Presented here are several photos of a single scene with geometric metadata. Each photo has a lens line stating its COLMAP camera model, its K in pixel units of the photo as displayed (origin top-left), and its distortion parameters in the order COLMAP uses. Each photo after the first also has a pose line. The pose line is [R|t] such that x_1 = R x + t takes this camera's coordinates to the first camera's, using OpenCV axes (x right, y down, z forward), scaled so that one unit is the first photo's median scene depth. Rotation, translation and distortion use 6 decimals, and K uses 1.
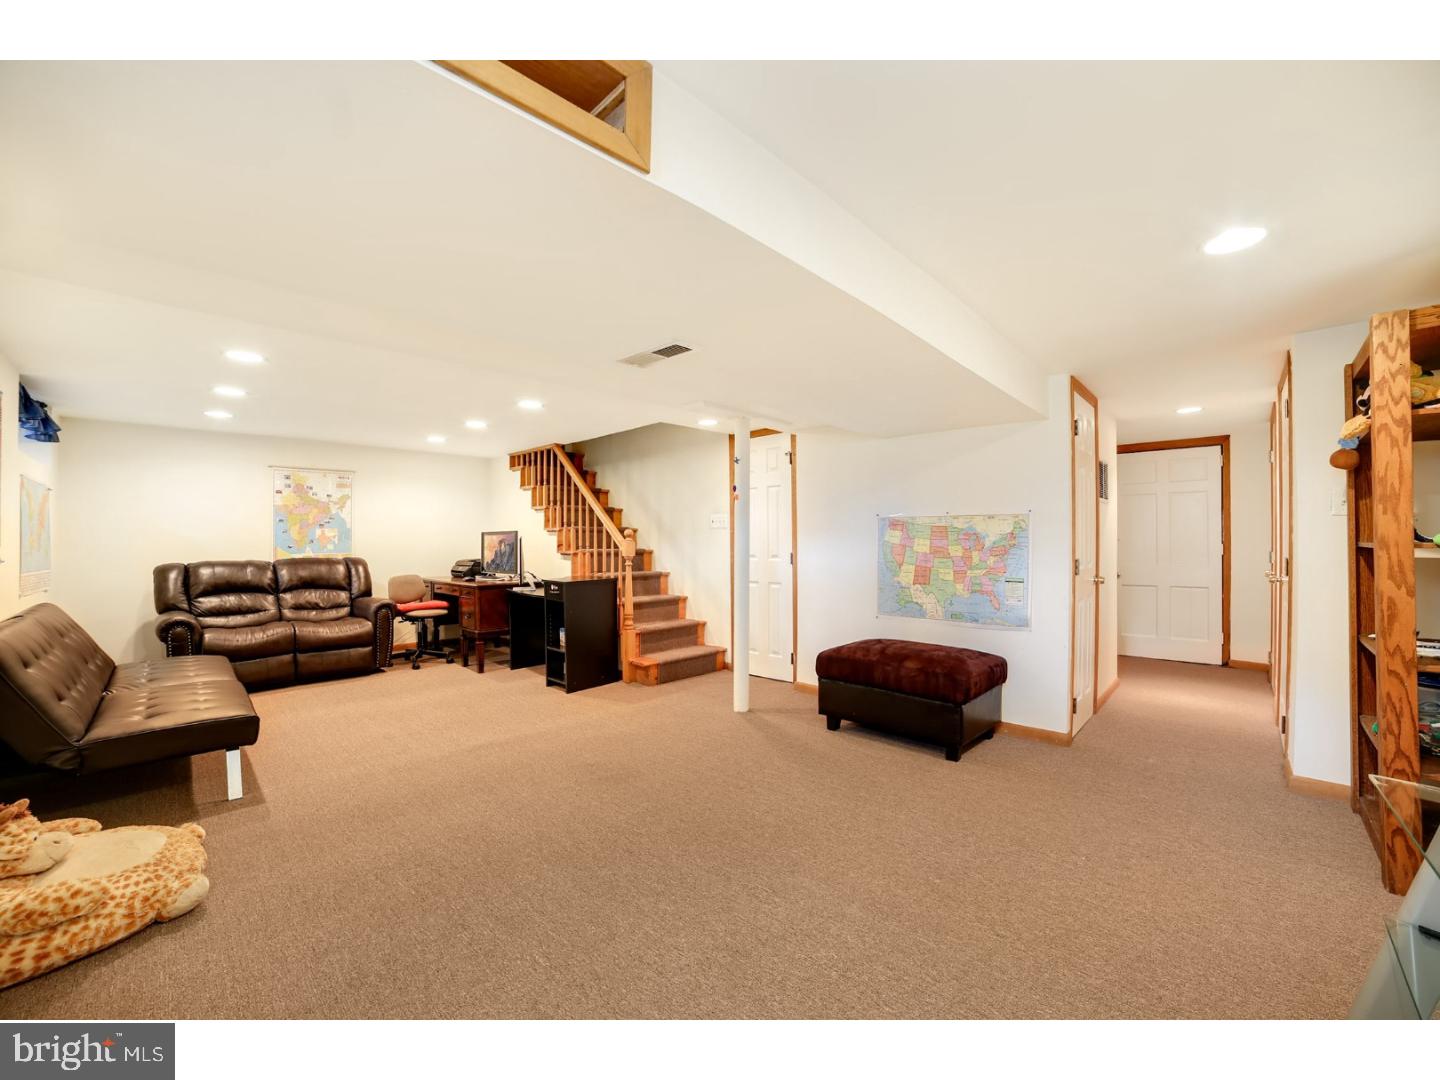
lens RADIAL K [[609.1, 0, 729.0], [0, 609.1, 542.5], [0, 0, 1]] dist [-0.118901, 0.047586]
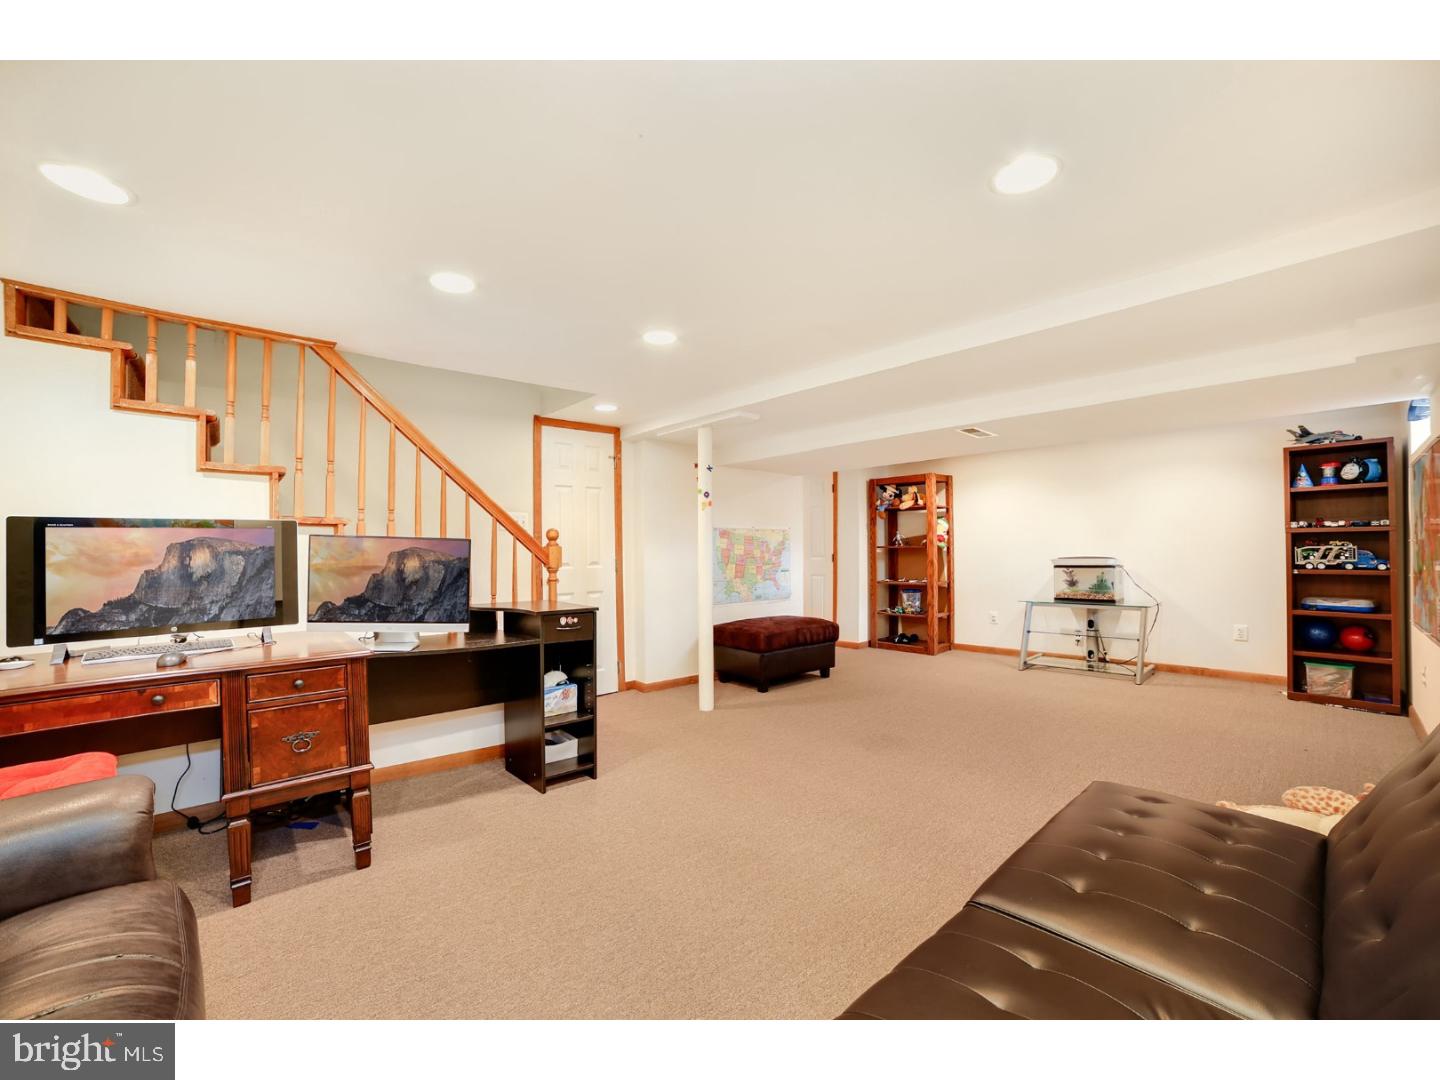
lens RADIAL K [[609.1, 0, 729.0], [0, 609.1, 542.5], [0, 0, 1]] dist [-0.118901, 0.047586]
pose [[0.037437, 0.010406, 0.999245, -1.084279], [0.008316, 0.999908, -0.010725, 0.003339], [-0.999264, 0.008712, 0.037347, 0.979427]]
